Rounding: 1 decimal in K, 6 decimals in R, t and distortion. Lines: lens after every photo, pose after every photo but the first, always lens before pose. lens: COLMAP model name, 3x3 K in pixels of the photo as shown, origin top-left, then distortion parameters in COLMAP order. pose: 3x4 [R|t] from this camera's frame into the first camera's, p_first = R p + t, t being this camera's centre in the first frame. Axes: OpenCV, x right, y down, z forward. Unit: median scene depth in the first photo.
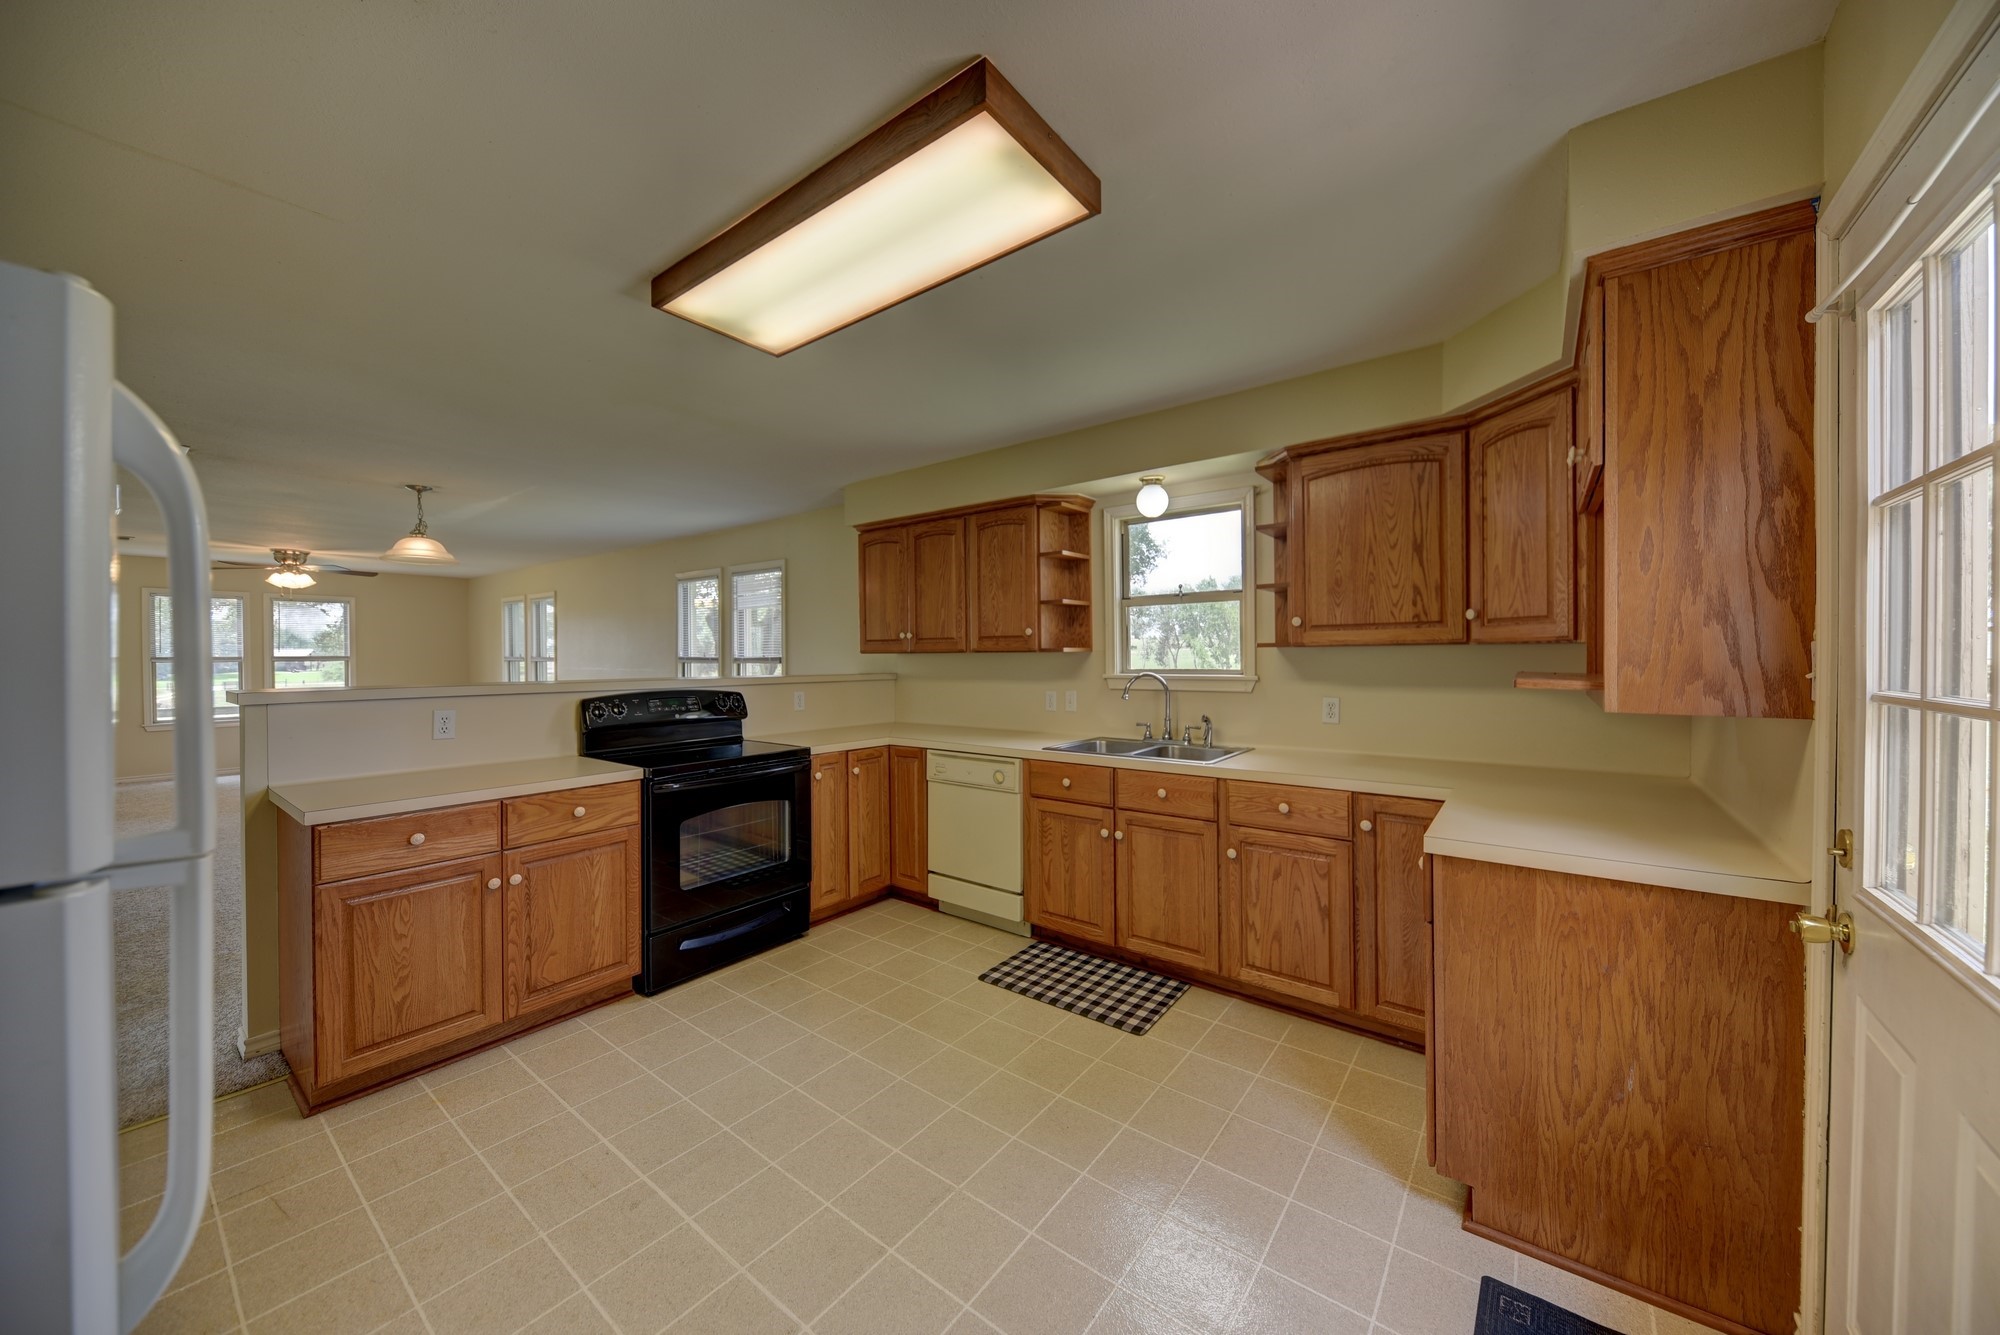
lens RADIAL K [[693.2, 0, 1037.9], [0, 693.2, 661.4], [0, 0, 1]] dist [0.000923, -0.005304]
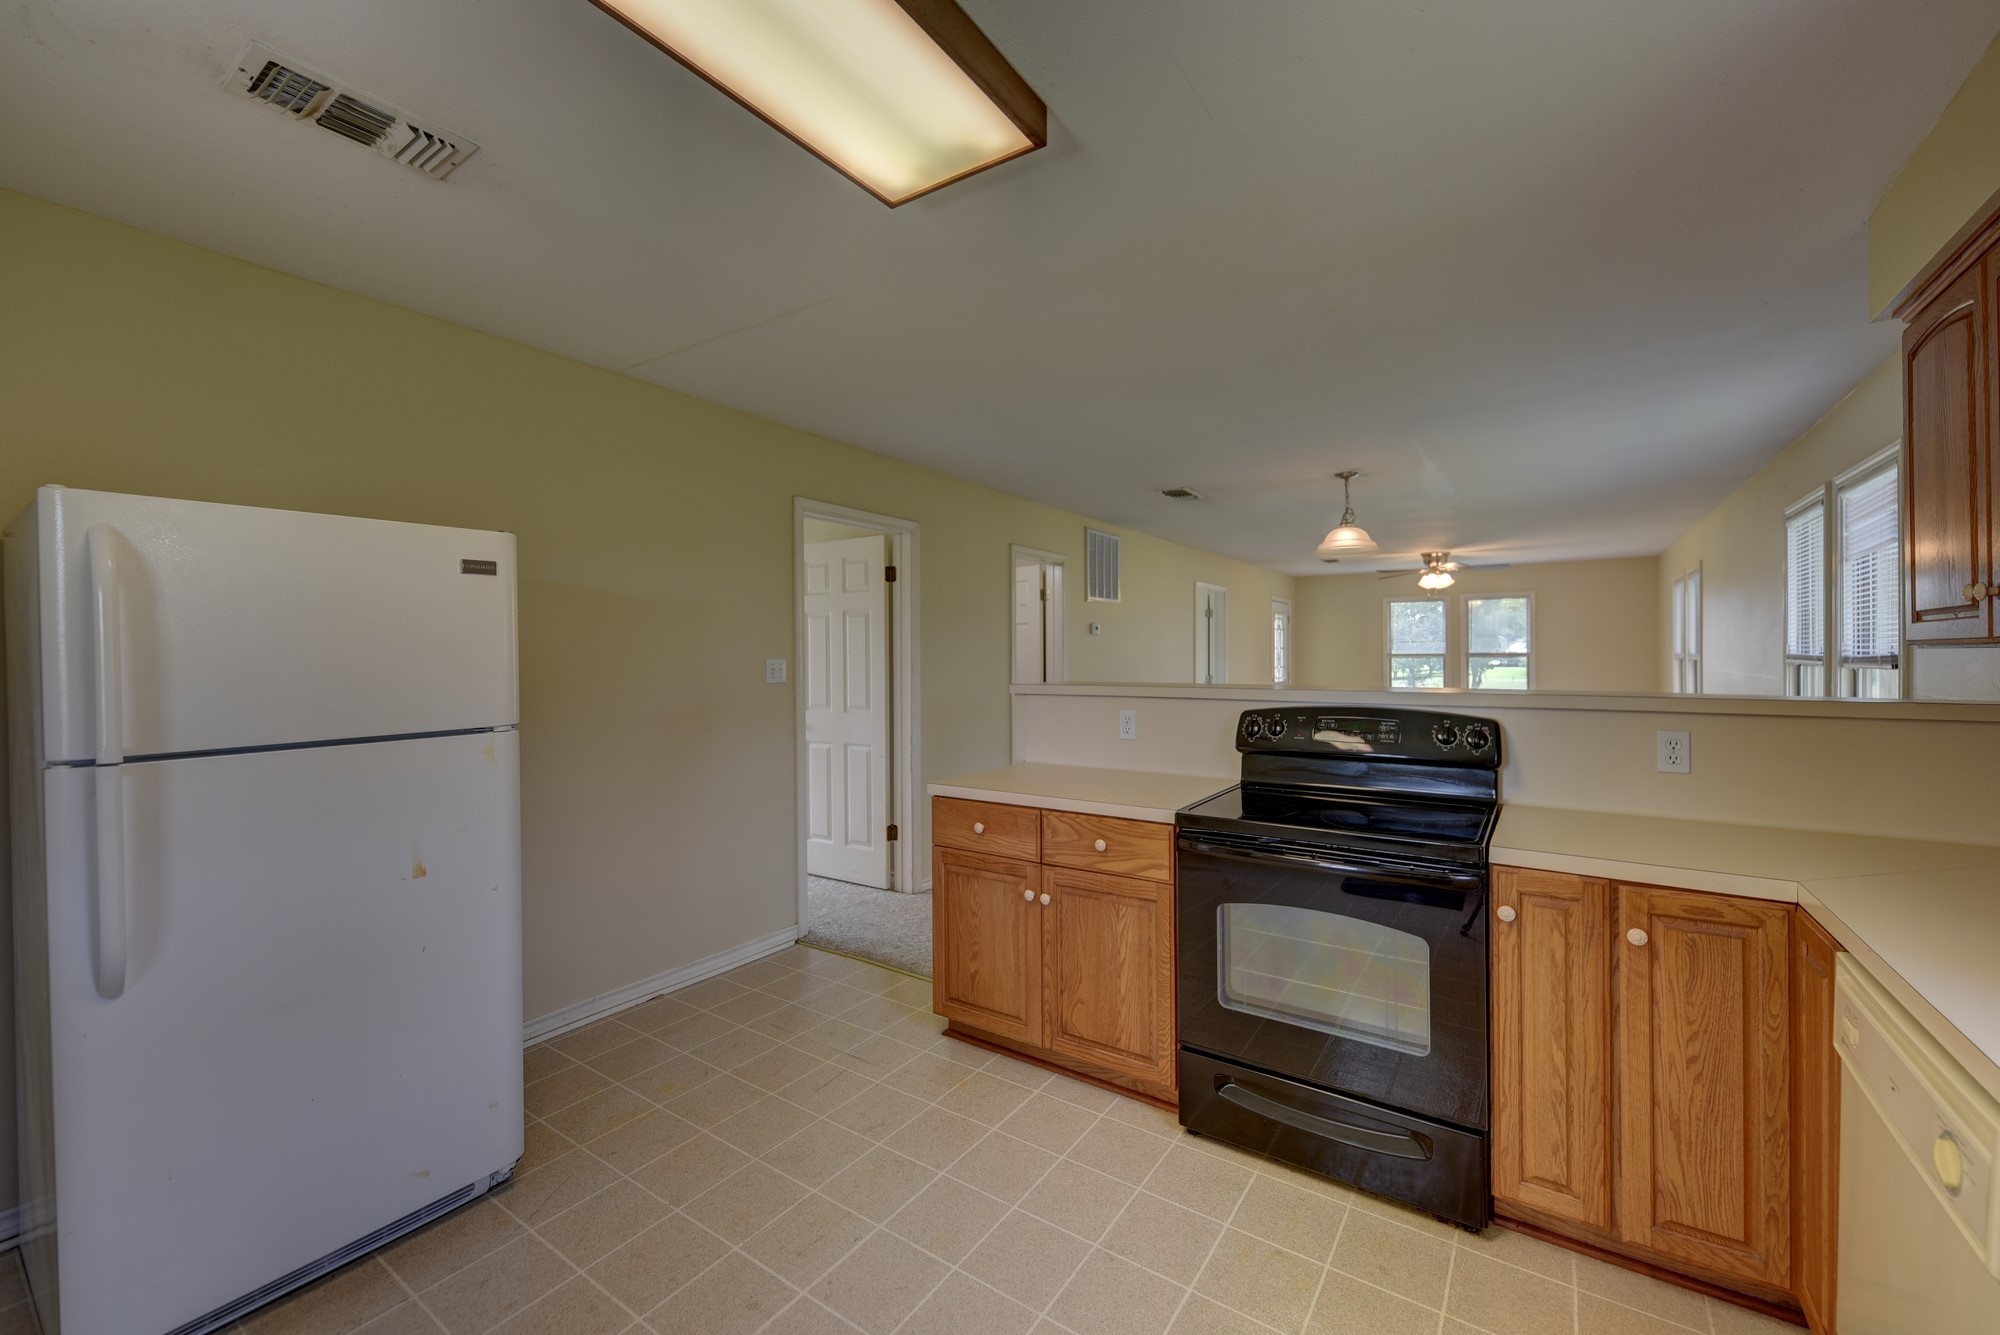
lens RADIAL K [[787.3, 0, 1030.8], [0, 787.3, 656.5], [0, 0, 1]] dist [0.000649, -0.000157]
pose [[0.038772, 0.006438, -0.999227, 0.191801], [-0.008235, 0.999947, 0.006123, -0.008016], [0.999214, 0.007992, 0.038823, 0.638067]]
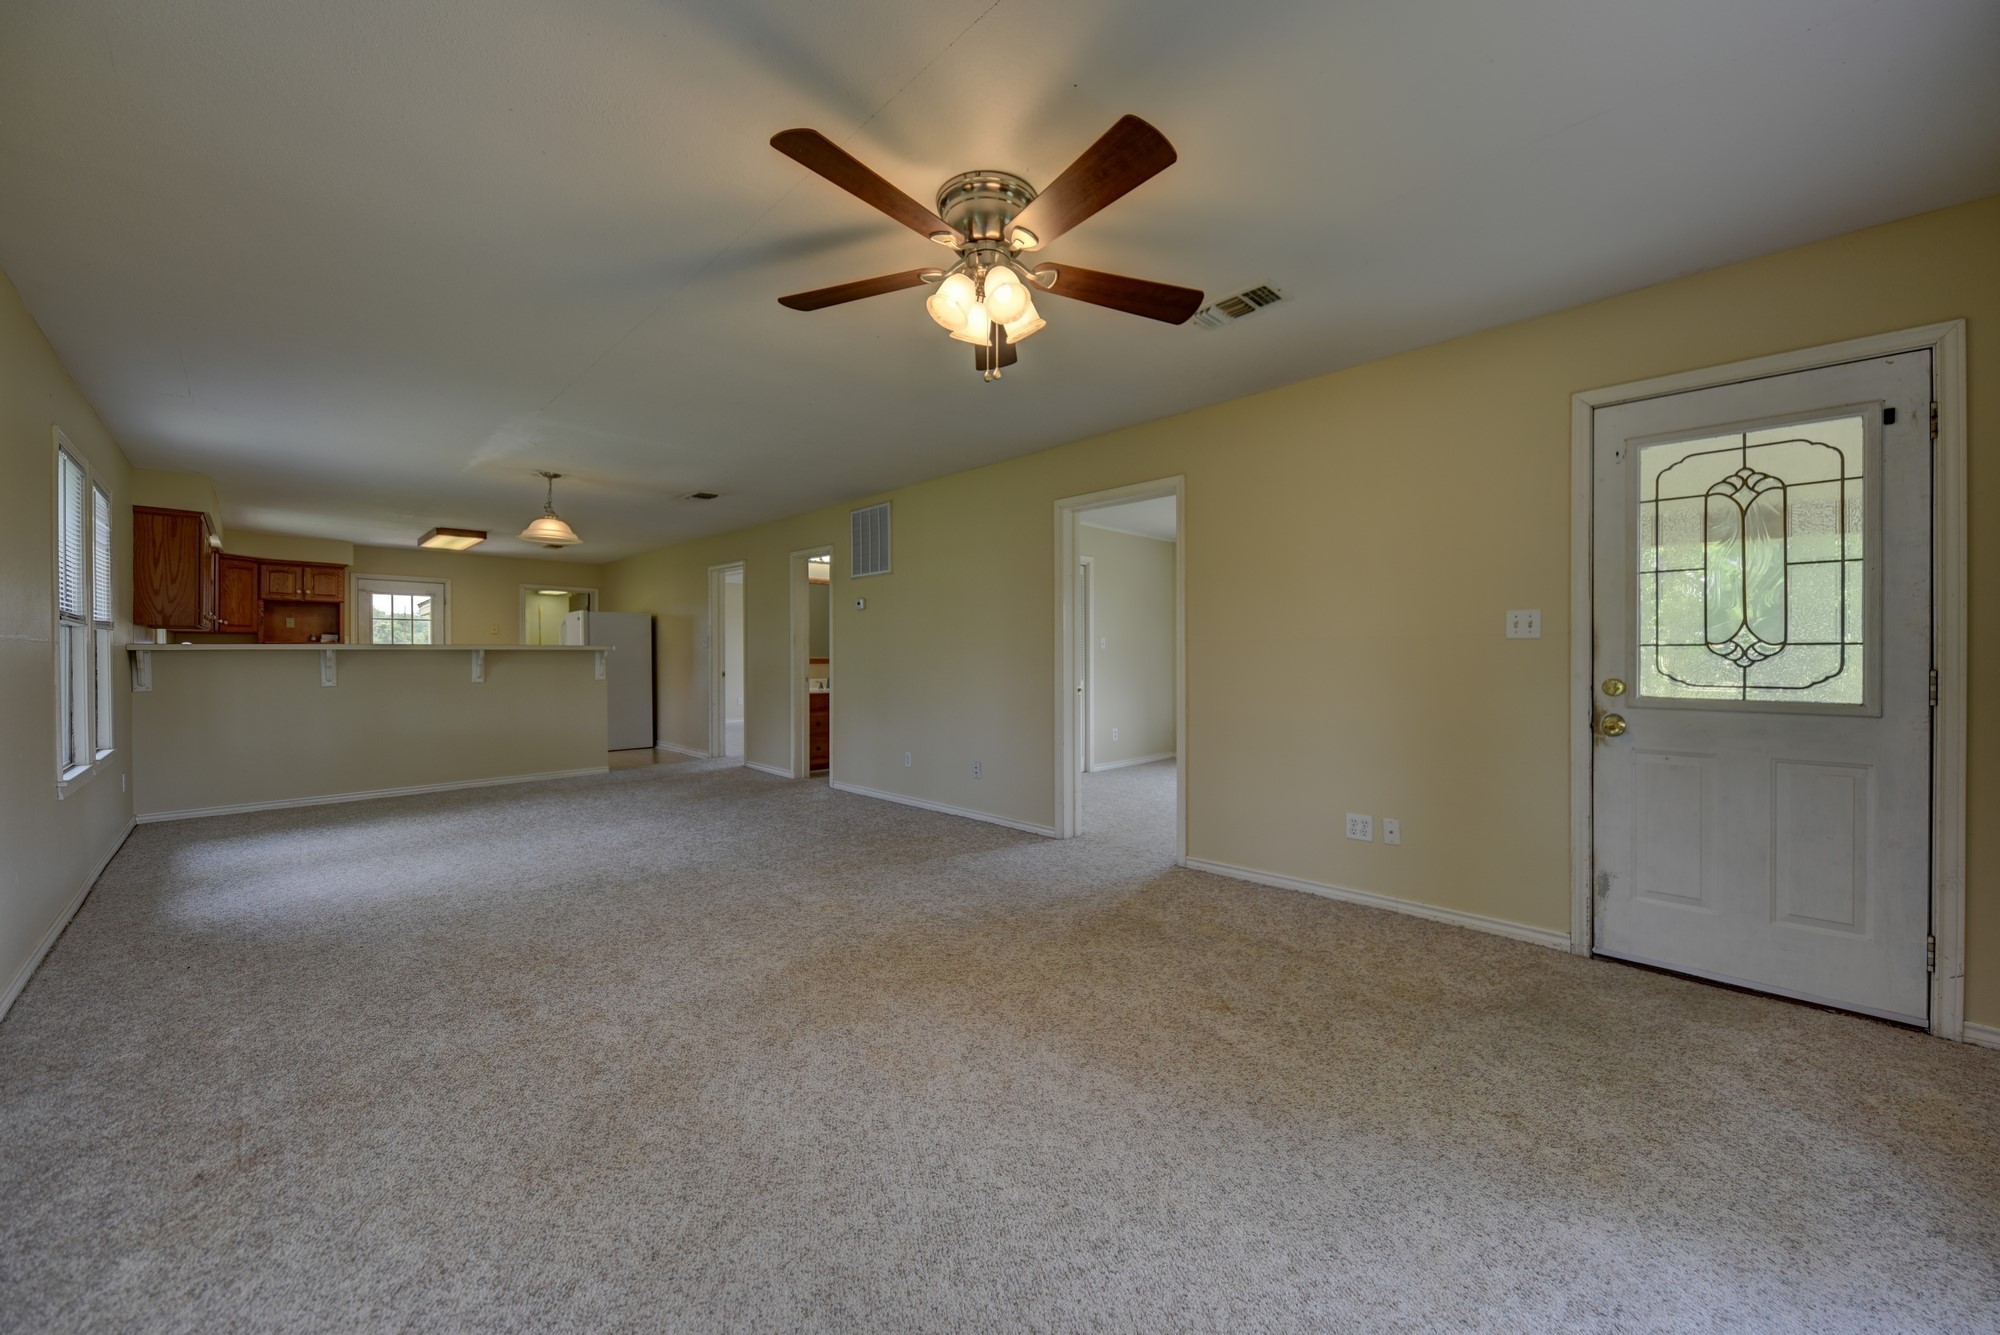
lens RADIAL K [[712.8, 0, 1000.0], [0, 712.8, 667.5], [0, 0, 1]] dist [-0.001045, -0.000033]
pose [[-0.988695, 0.000826, 0.149941, -2.156413], [0.004408, 0.999713, 0.023561, 0.046886], [-0.149879, 0.023955, -0.988414, 2.453076]]
